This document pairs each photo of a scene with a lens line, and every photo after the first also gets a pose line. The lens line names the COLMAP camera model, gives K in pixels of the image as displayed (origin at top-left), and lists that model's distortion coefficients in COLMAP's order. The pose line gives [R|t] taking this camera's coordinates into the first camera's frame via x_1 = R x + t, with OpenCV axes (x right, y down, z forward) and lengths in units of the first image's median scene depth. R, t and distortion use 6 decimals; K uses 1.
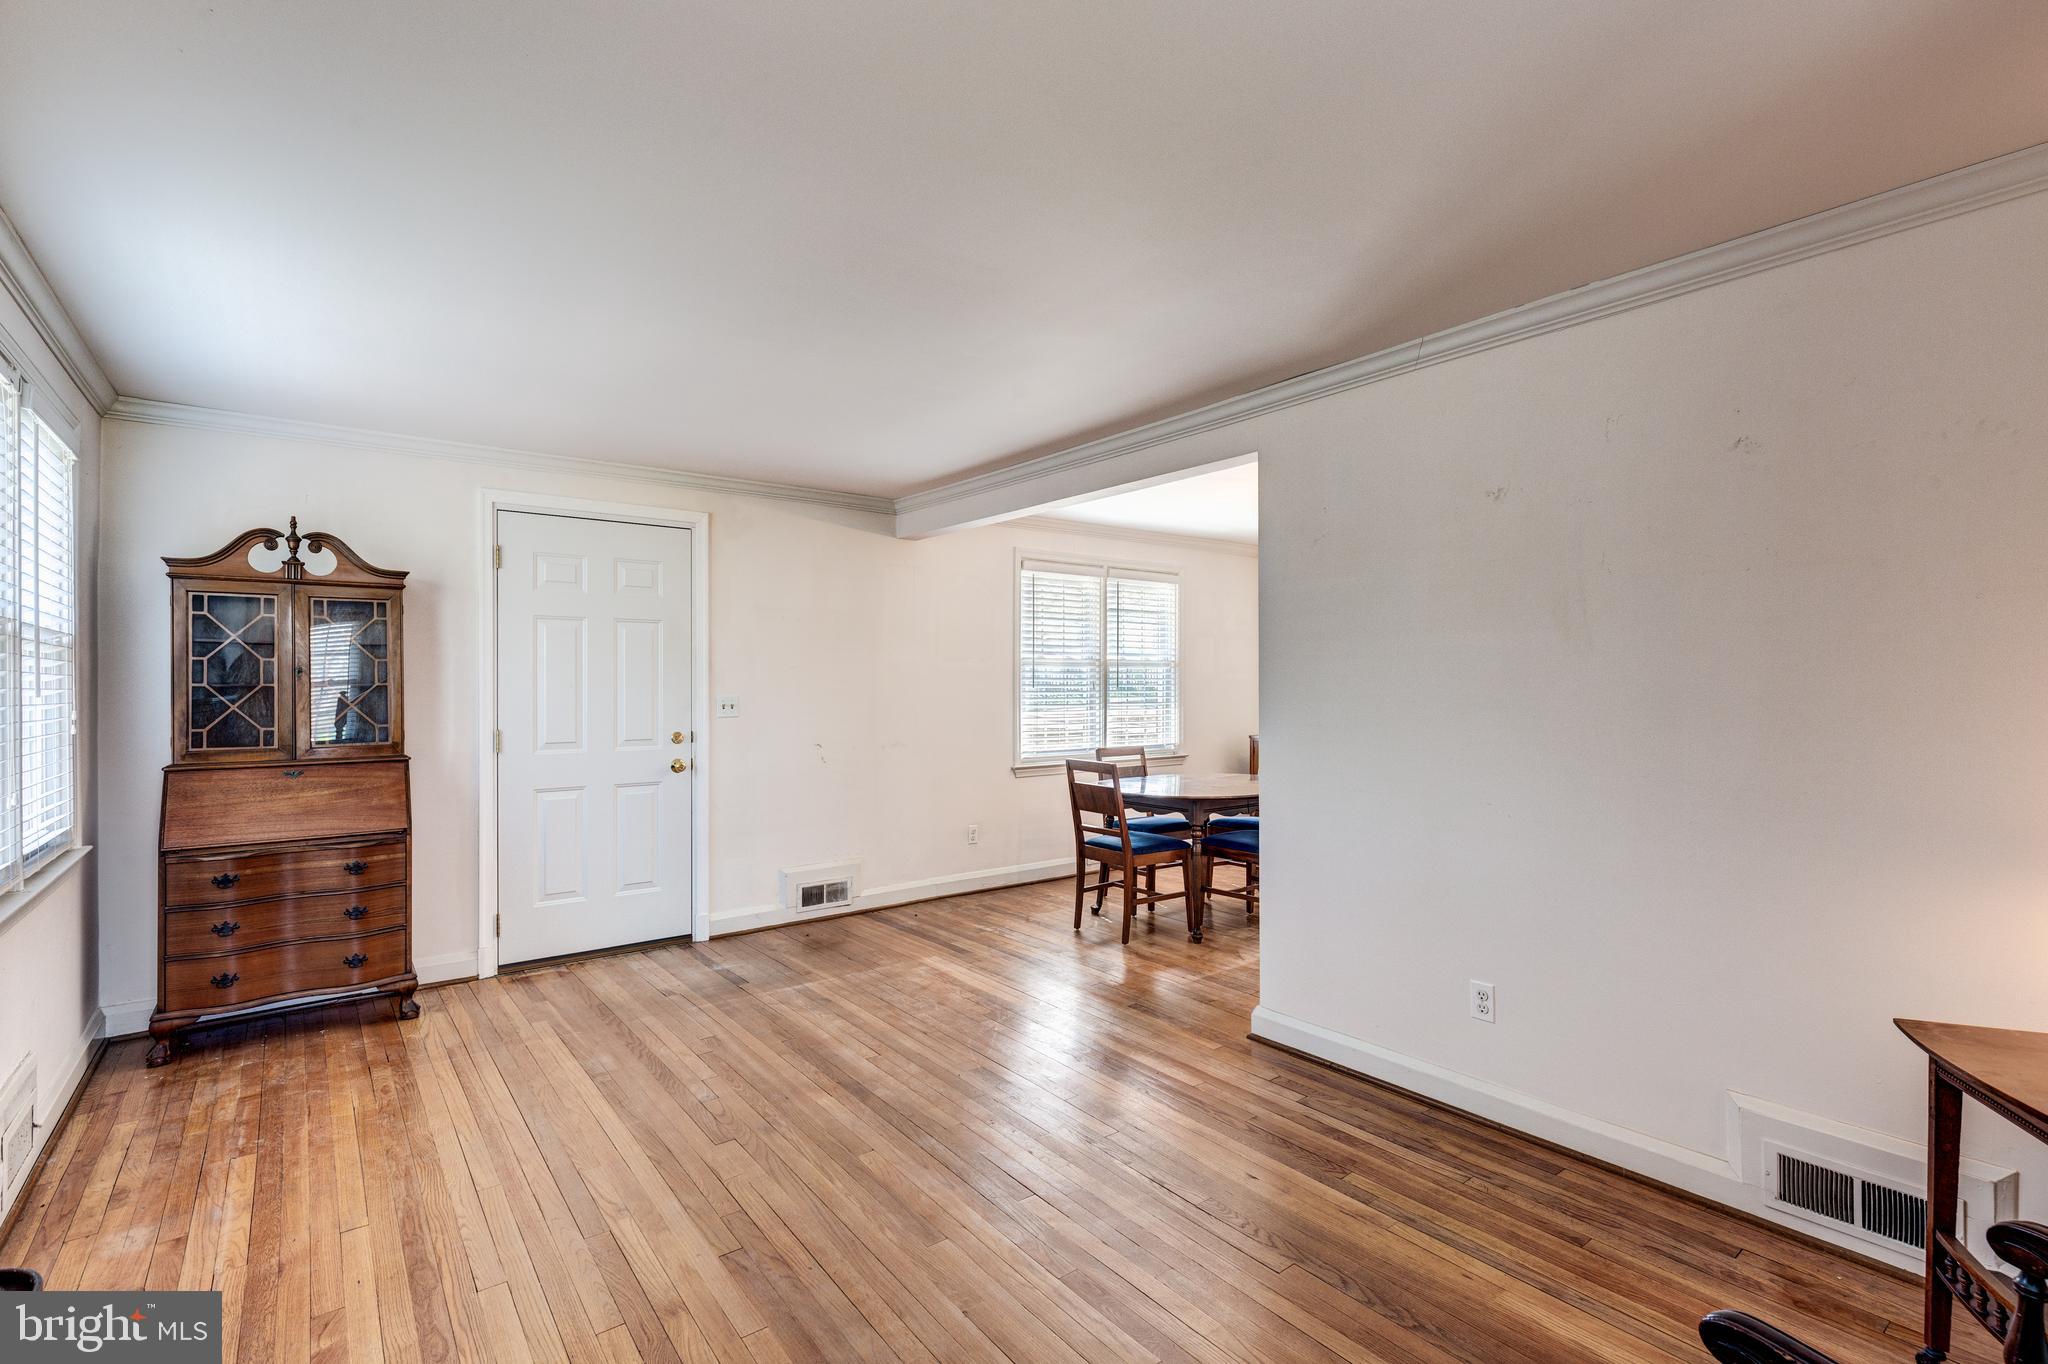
lens RADIAL K [[918.1, 0, 1007.3], [0, 918.1, 685.5], [0, 0, 1]] dist [0.011134, -0.000245]
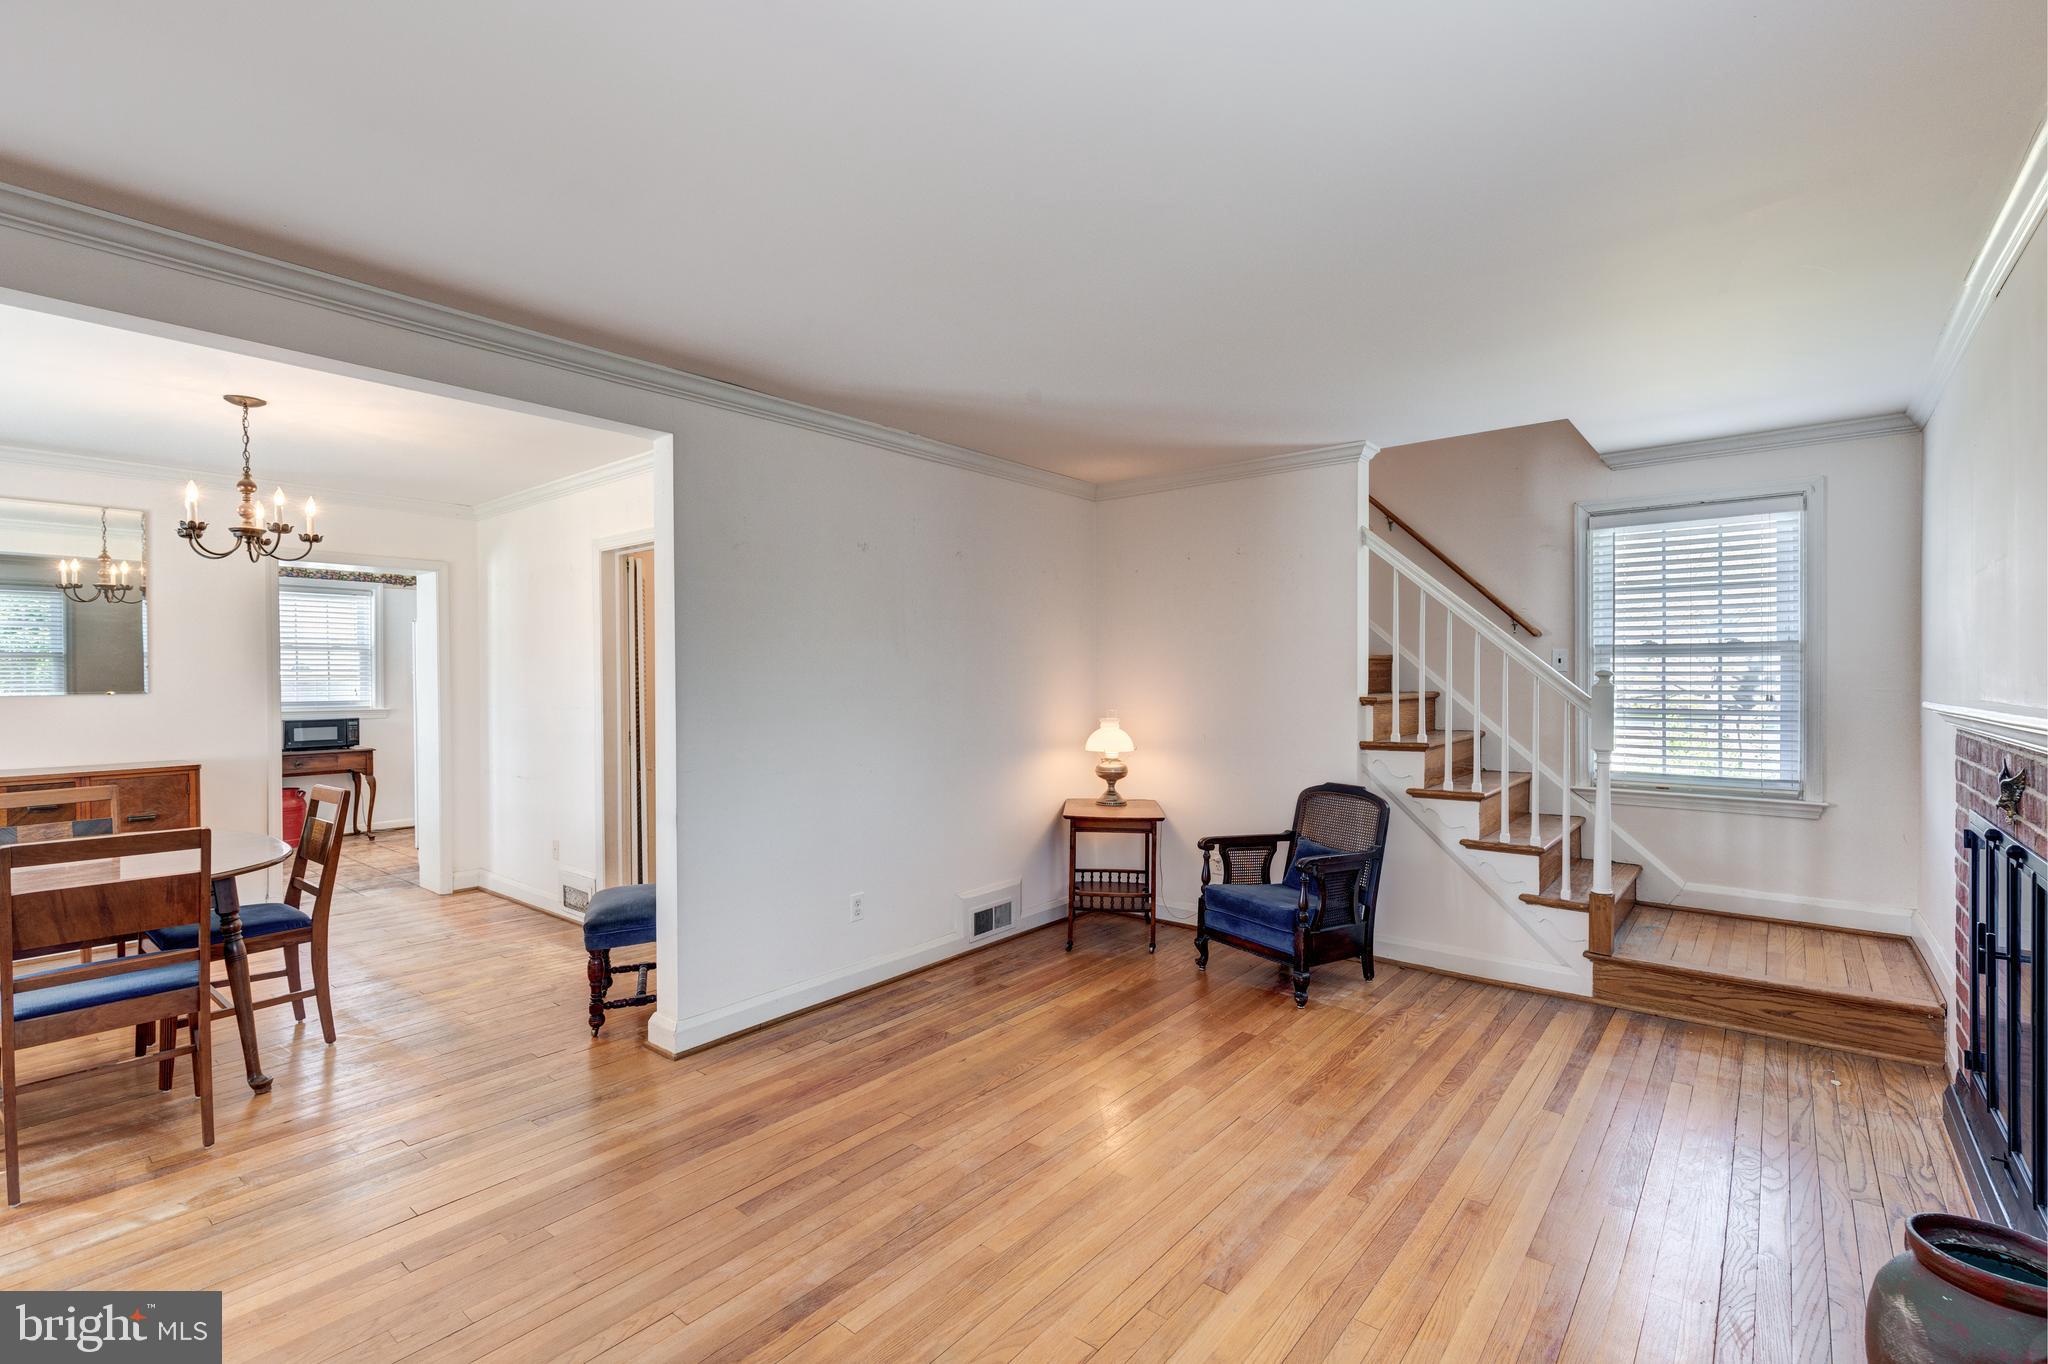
lens RADIAL K [[918.1, 0, 1007.3], [0, 918.1, 685.5], [0, 0, 1]] dist [0.011134, -0.000245]
pose [[-0.215628, -0.005919, 0.976458, -0.934063], [0.007722, 0.999940, 0.007766, -0.002138], [-0.976445, 0.009215, -0.215569, 1.127602]]
